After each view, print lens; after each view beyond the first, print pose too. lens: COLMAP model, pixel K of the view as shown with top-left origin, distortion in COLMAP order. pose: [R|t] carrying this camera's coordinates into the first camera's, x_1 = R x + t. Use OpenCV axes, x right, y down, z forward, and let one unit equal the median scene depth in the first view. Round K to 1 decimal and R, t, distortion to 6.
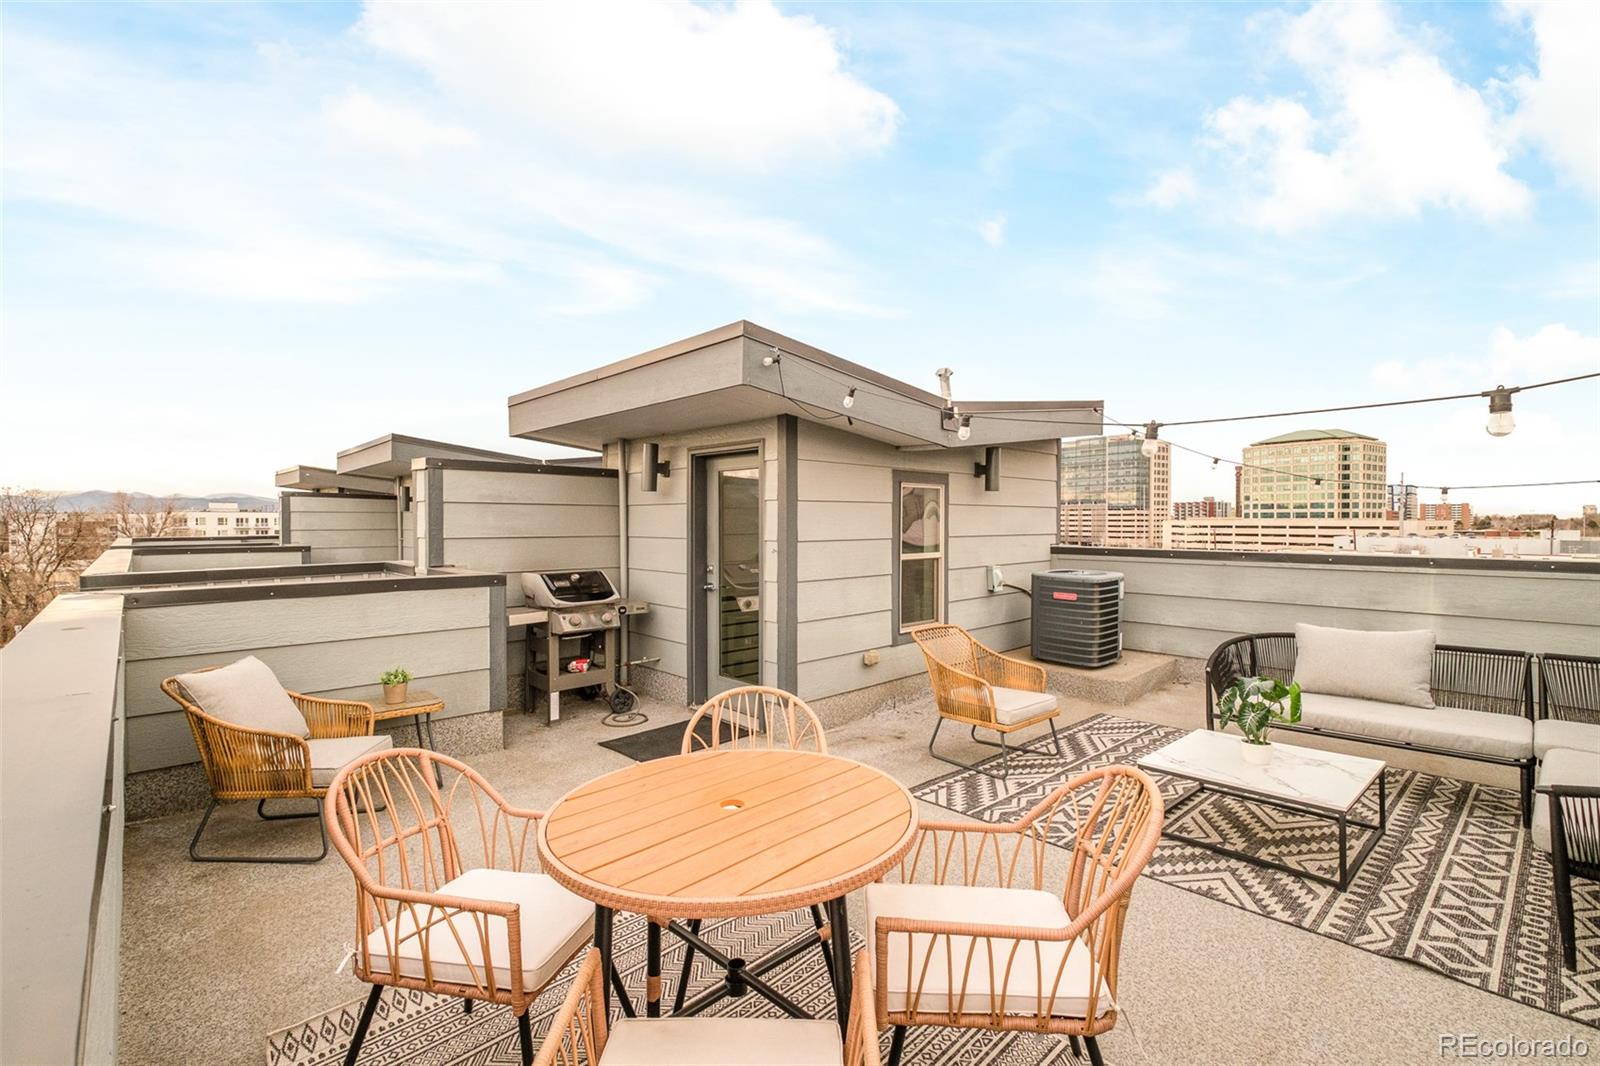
lens RADIAL K [[693.7, 0, 791.2], [0, 693.7, 533.0], [0, 0, 1]] dist [-0.002670, -0.000329]
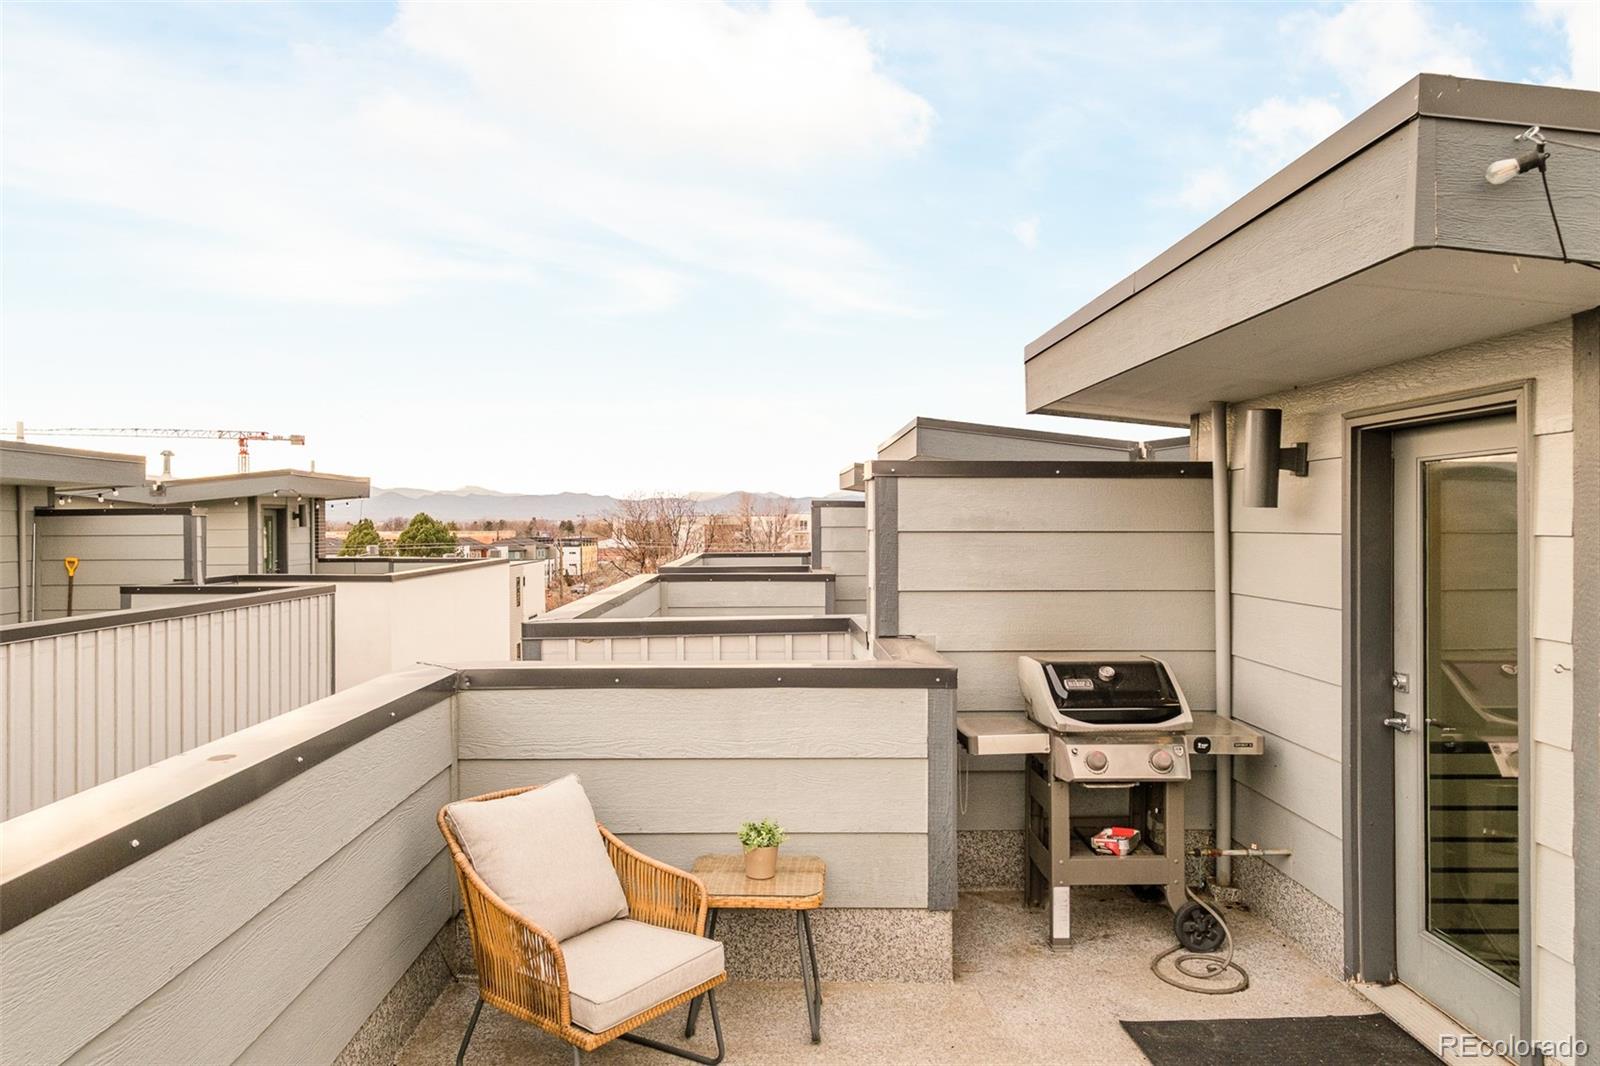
lens RADIAL K [[1034.1, 0, 800.0], [0, 1034.1, 533.0], [0, 0, 1]] dist [0.016922, 0.003710]
pose [[0.741742, 0.005432, -0.670664, 0.045364], [-0.008483, 0.999963, -0.001283, -0.040743], [0.670632, 0.006641, 0.741760, 0.260573]]
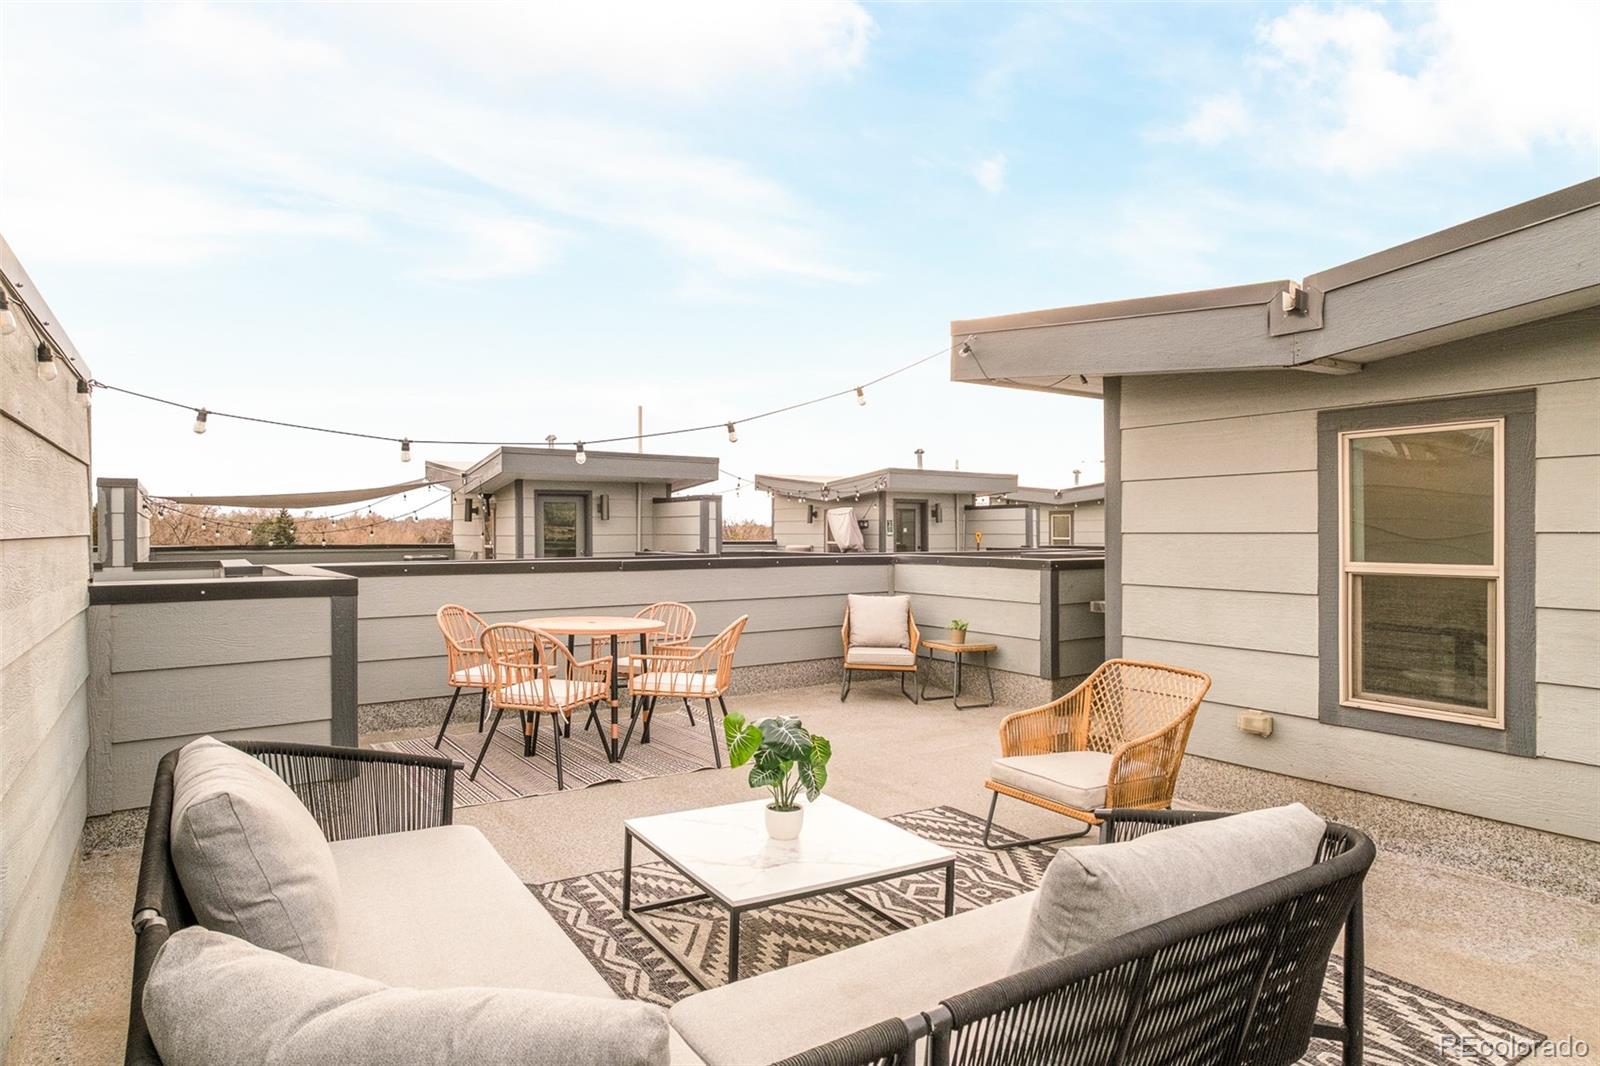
lens RADIAL K [[906.3, 0, 800.0], [0, 906.3, 533.0], [0, 0, 1]] dist [0.014750, 0.000558]
pose [[-0.145153, 0.005009, -0.989397, 0.977468], [-0.015629, 0.999851, 0.007355, 0.009722], [0.989286, 0.016531, -0.145053, 0.706899]]
